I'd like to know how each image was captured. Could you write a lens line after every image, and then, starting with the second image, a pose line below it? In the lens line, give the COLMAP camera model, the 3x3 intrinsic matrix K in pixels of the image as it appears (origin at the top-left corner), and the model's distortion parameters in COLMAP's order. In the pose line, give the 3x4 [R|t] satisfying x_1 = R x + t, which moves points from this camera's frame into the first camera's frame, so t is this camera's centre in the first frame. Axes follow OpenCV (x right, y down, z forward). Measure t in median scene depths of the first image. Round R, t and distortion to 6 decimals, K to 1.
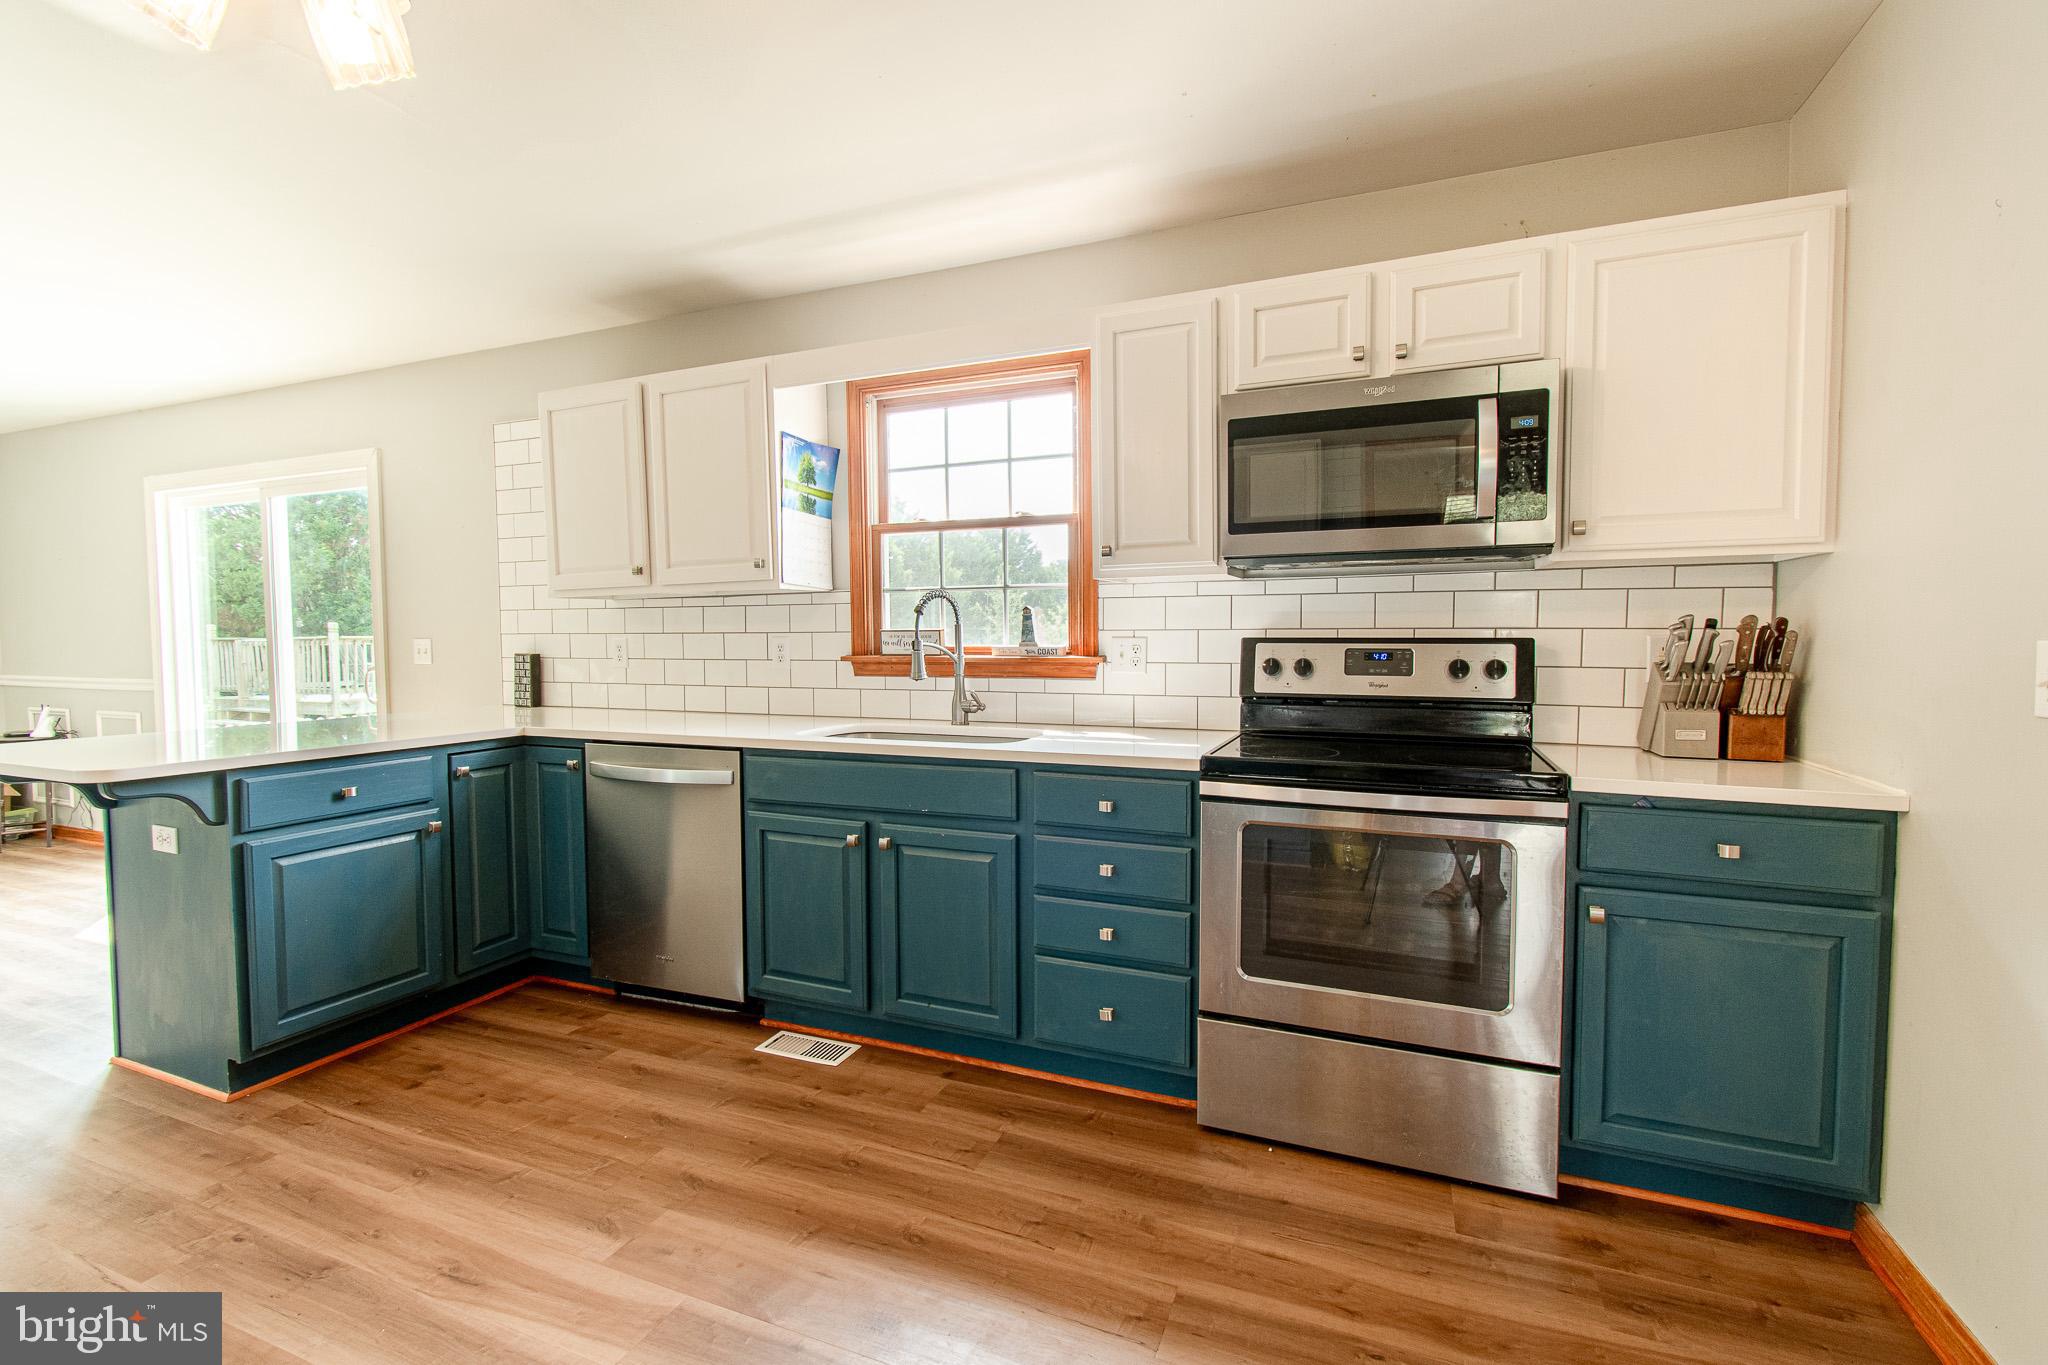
lens RADIAL K [[902.9, 0, 1024.4], [0, 902.9, 675.1], [0, 0, 1]] dist [0.001087, -0.000691]
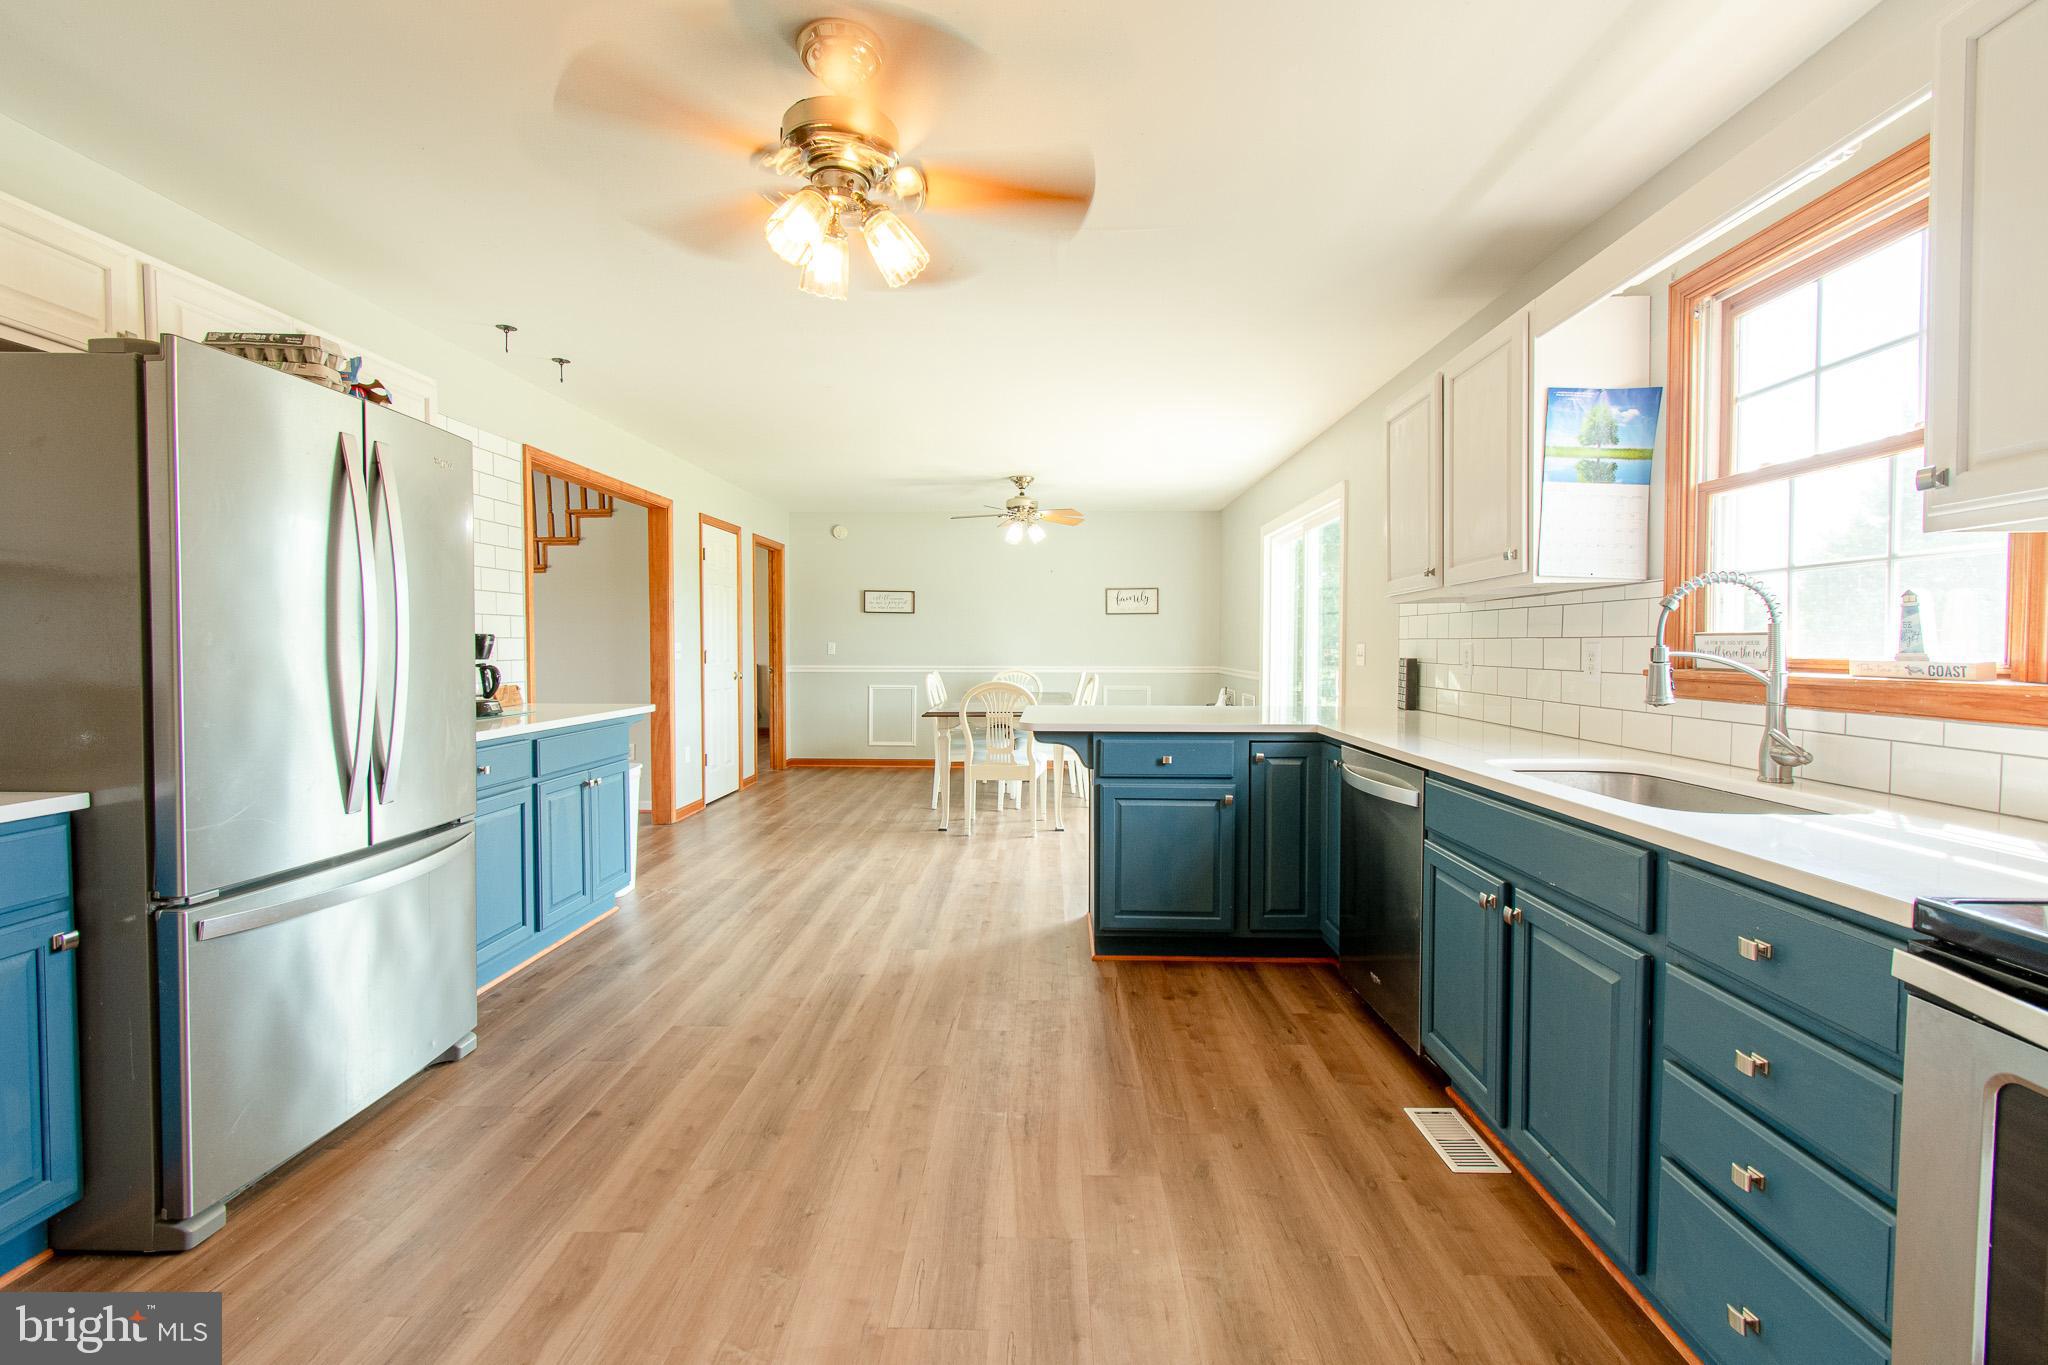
lens RADIAL K [[902.9, 0, 1024.4], [0, 902.9, 675.1], [0, 0, 1]] dist [0.001087, -0.000691]
pose [[0.355815, 0.037057, -0.933821, 0.418929], [-0.043687, 0.998781, 0.022989, -0.014612], [0.933535, 0.032617, 0.357000, 0.358045]]
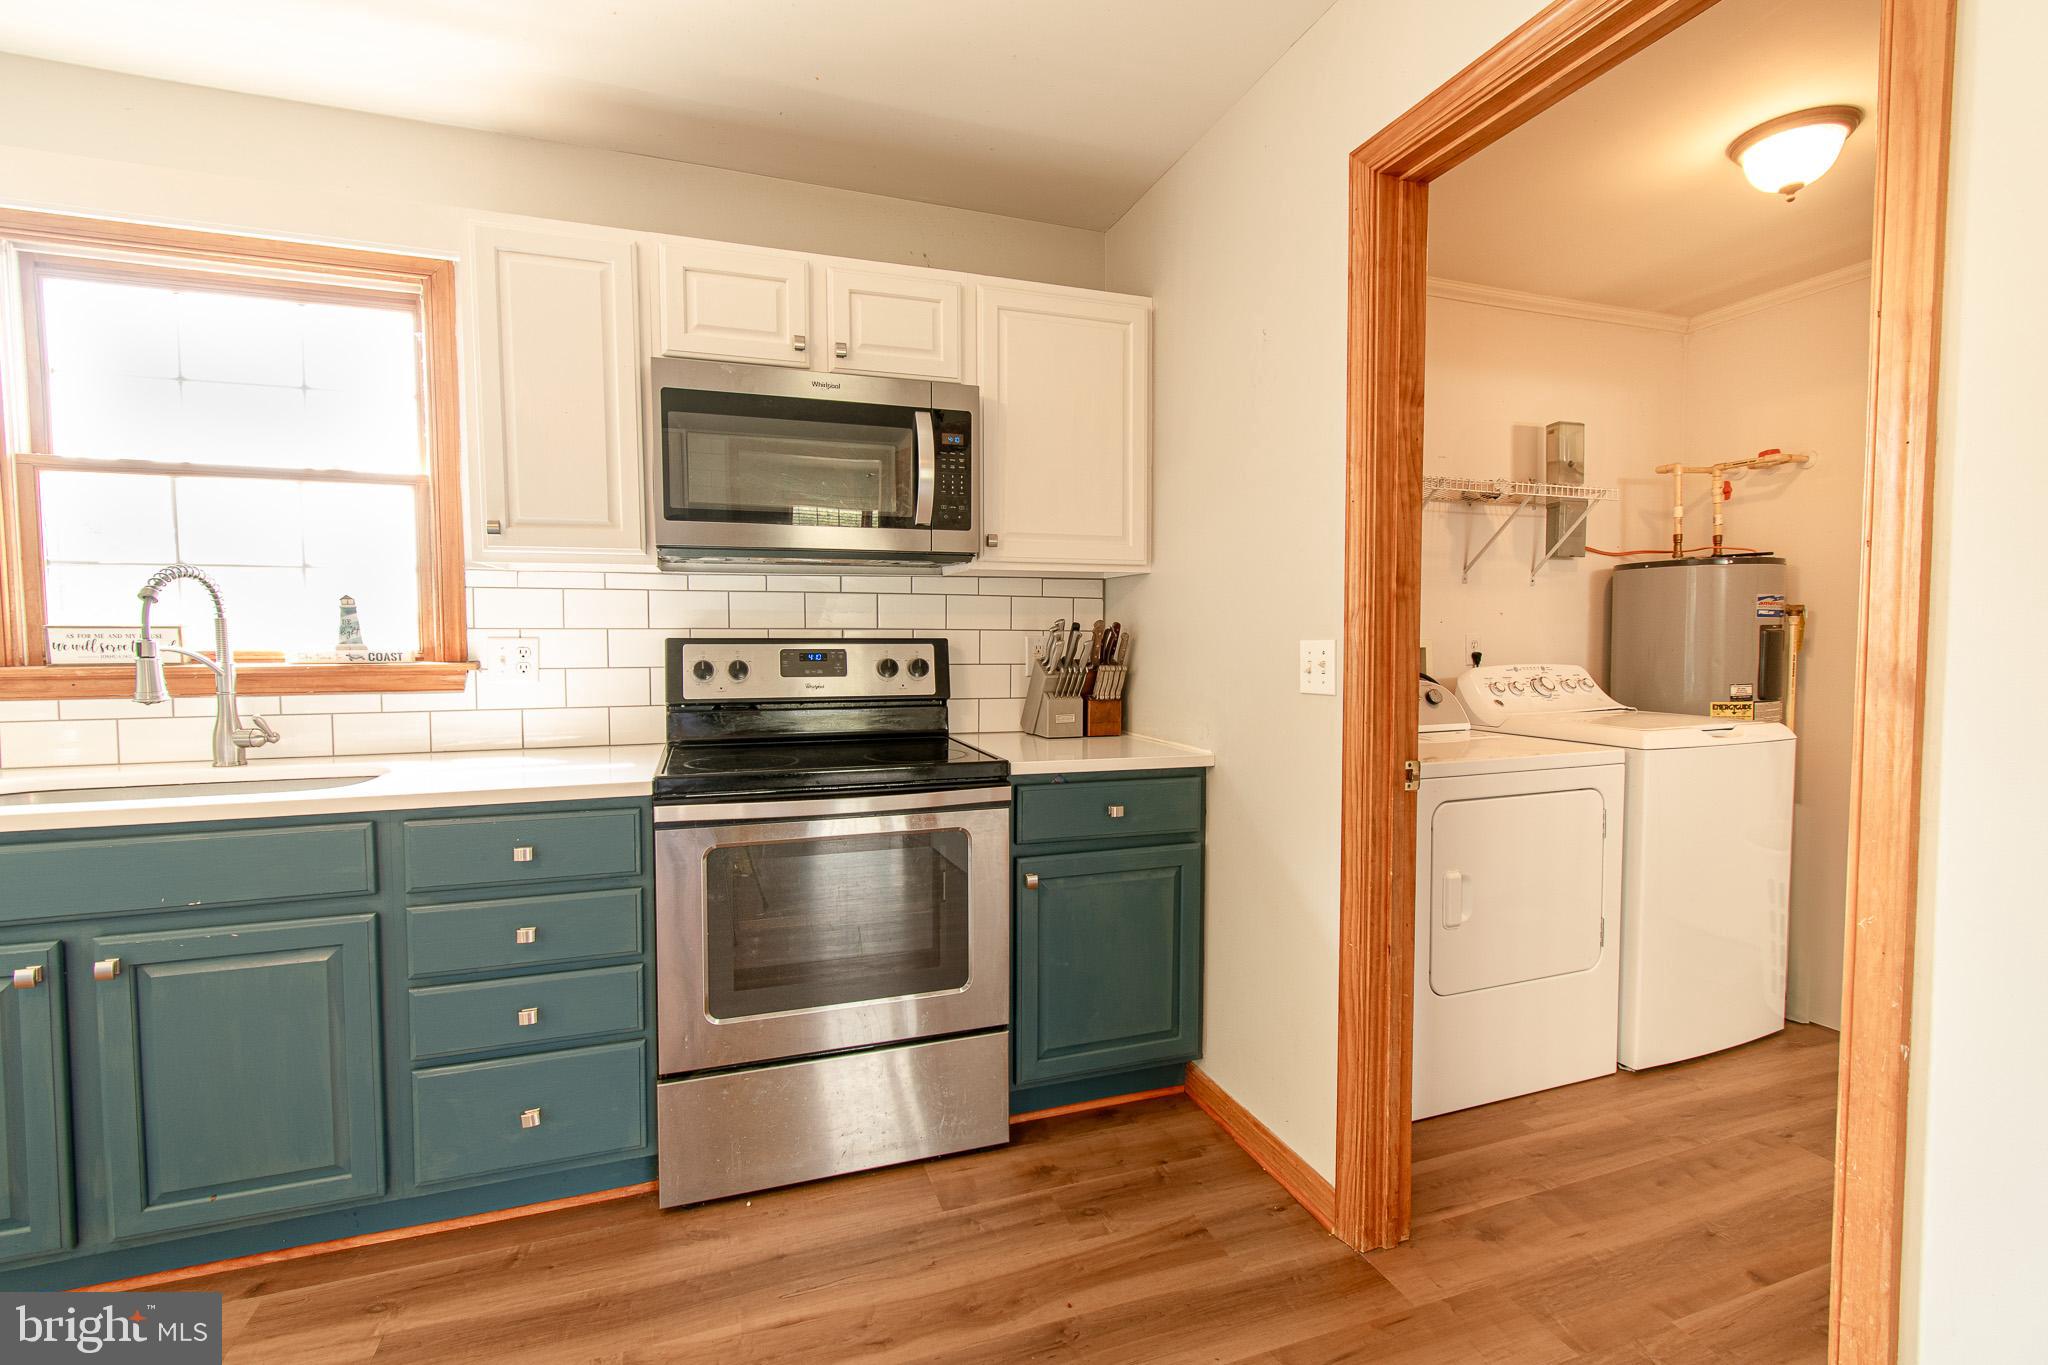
lens RADIAL K [[902.9, 0, 1024.4], [0, 902.9, 675.1], [0, 0, 1]] dist [0.001087, -0.000691]
pose [[0.745551, -0.027029, 0.665900, -0.096857], [0.026994, 0.999582, 0.010350, -0.005357], [-0.665902, 0.010259, 0.745969, 0.119493]]
